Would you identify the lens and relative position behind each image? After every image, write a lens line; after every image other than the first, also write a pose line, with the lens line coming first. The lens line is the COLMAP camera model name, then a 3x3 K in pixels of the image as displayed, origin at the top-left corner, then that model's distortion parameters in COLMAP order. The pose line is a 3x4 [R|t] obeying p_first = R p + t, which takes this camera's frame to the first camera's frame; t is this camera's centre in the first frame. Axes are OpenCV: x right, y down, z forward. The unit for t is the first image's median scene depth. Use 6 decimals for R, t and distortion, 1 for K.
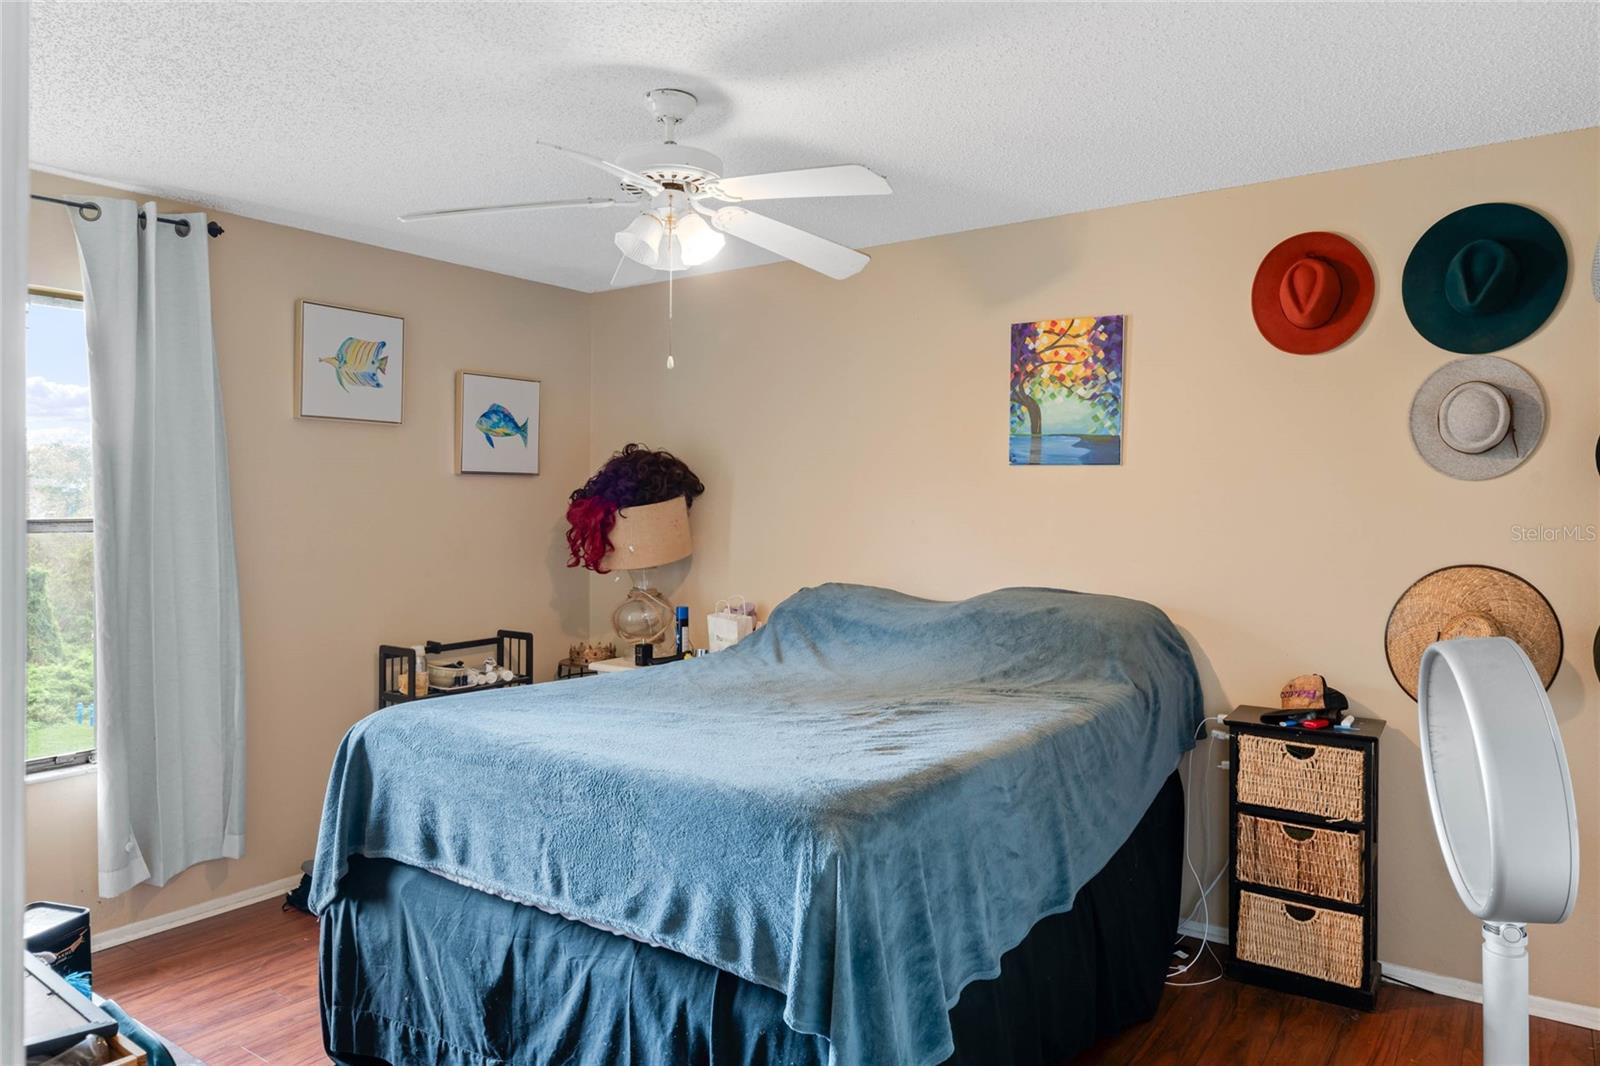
lens RADIAL K [[997.7, 0, 821.2], [0, 997.7, 506.1], [0, 0, 1]] dist [-0.002648, 0.000716]
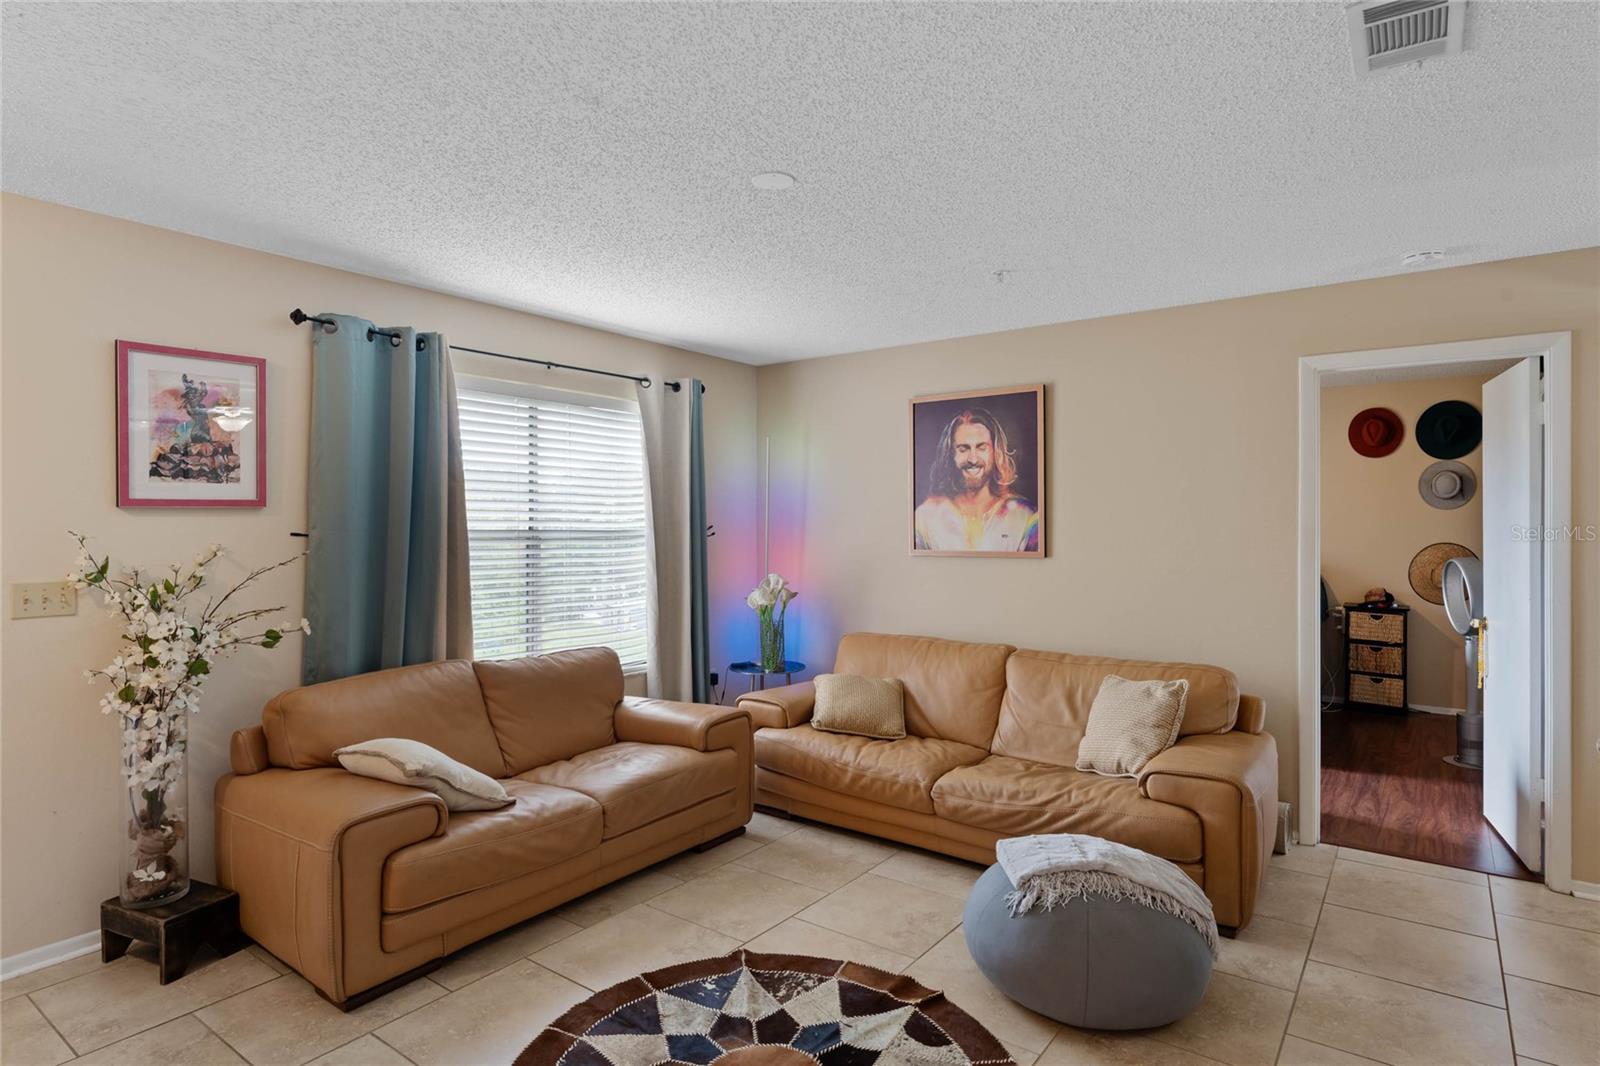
lens RADIAL K [[864.6, 0, 792.5], [0, 864.6, 526.8], [0, 0, 1]] dist [-0.000227, 0.000274]
pose [[0.999910, -0.009919, -0.009055, -0.997975], [0.010015, 0.999893, 0.010662, -0.021032], [0.008949, -0.010751, 0.999902, -1.227972]]
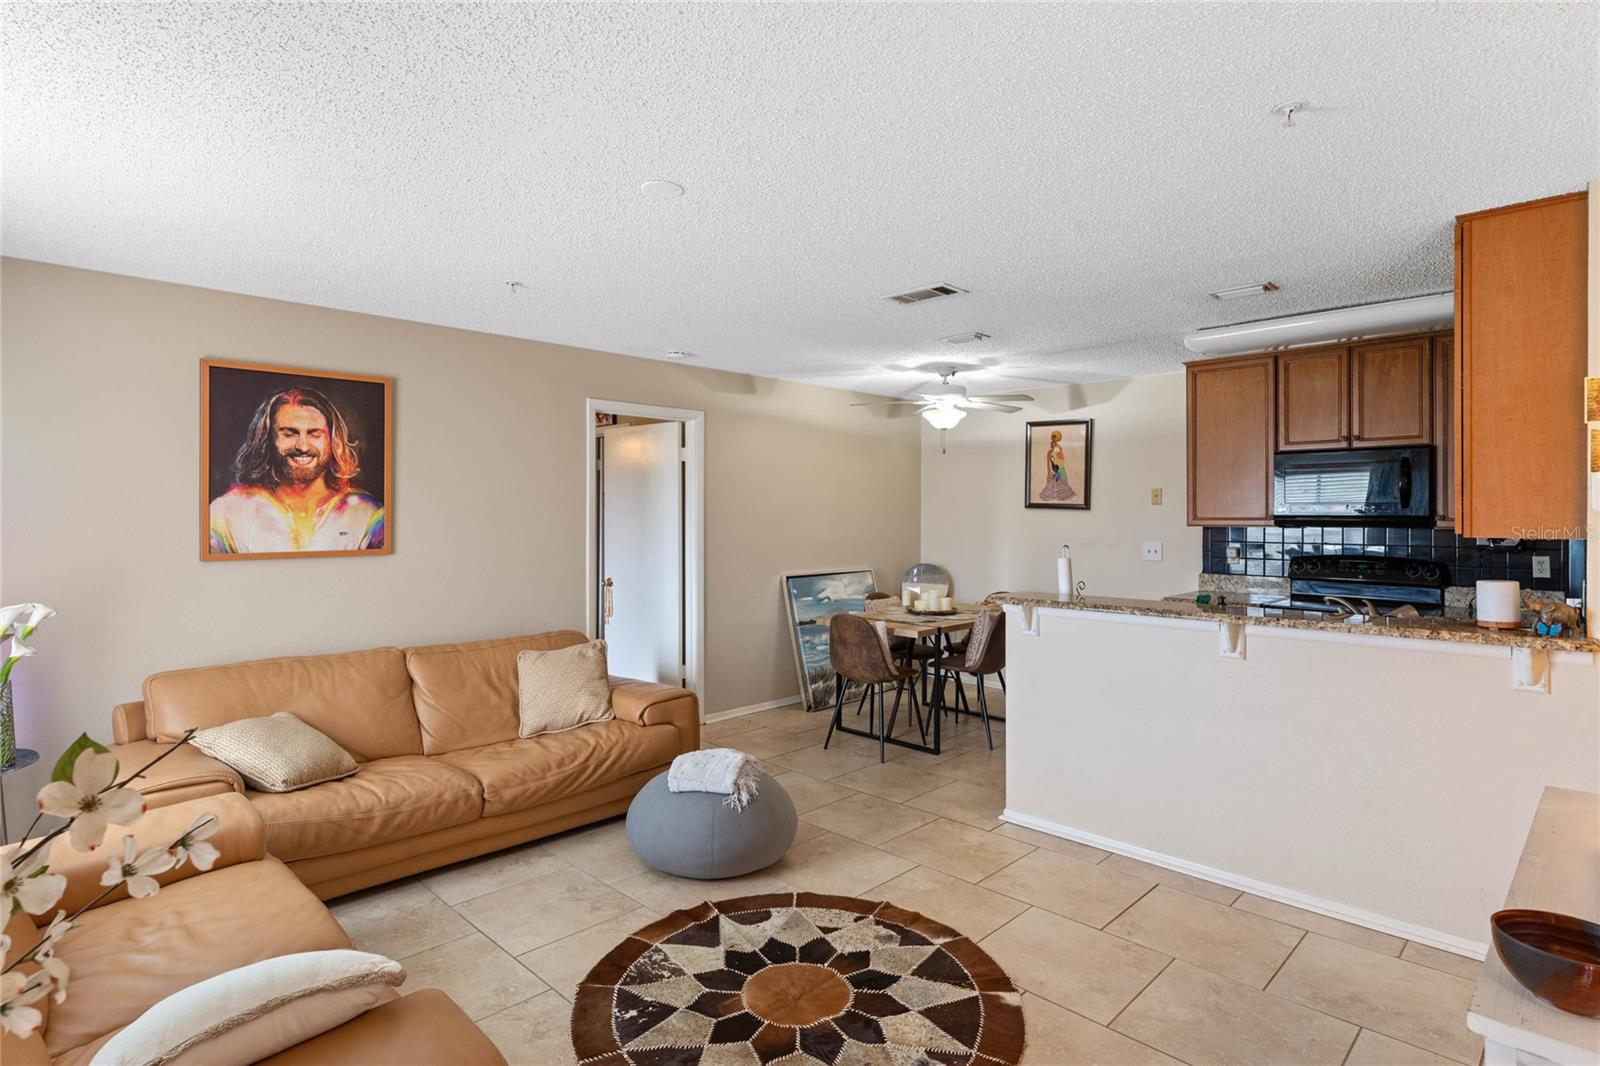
lens RADIAL K [[825.3, 0, 792.5], [0, 825.3, 521.2], [0, 0, 1]] dist [0.000266, 0.000051]
pose [[0.156817, -0.017510, 0.987473, -1.940054], [-0.004244, 0.999822, 0.018403, -0.033918], [-0.987619, -0.007077, 0.156714, -0.559483]]
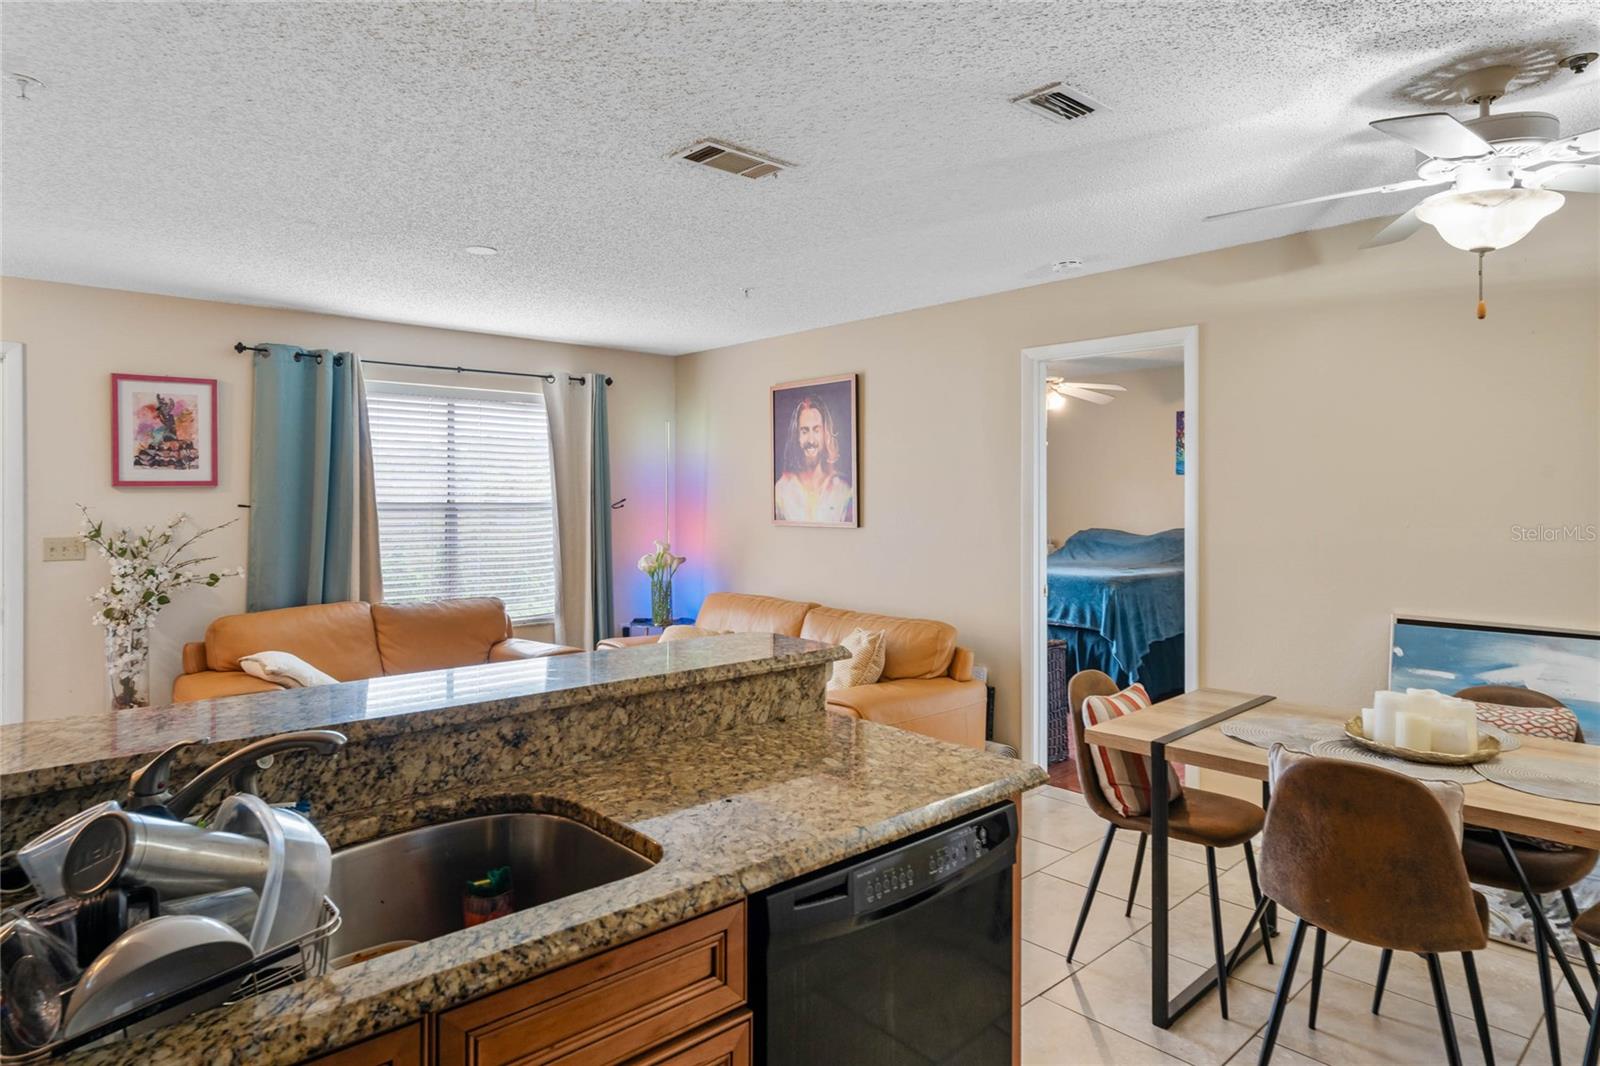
lens RADIAL K [[961.5, 0, 802.2], [0, 961.5, 495.6], [0, 0, 1]] dist [0.004010, -0.000486]
pose [[0.975061, -0.010882, -0.221671, -0.189766], [0.012285, 0.999912, 0.004952, -0.019865], [0.221598, -0.007552, 0.975109, -1.613403]]
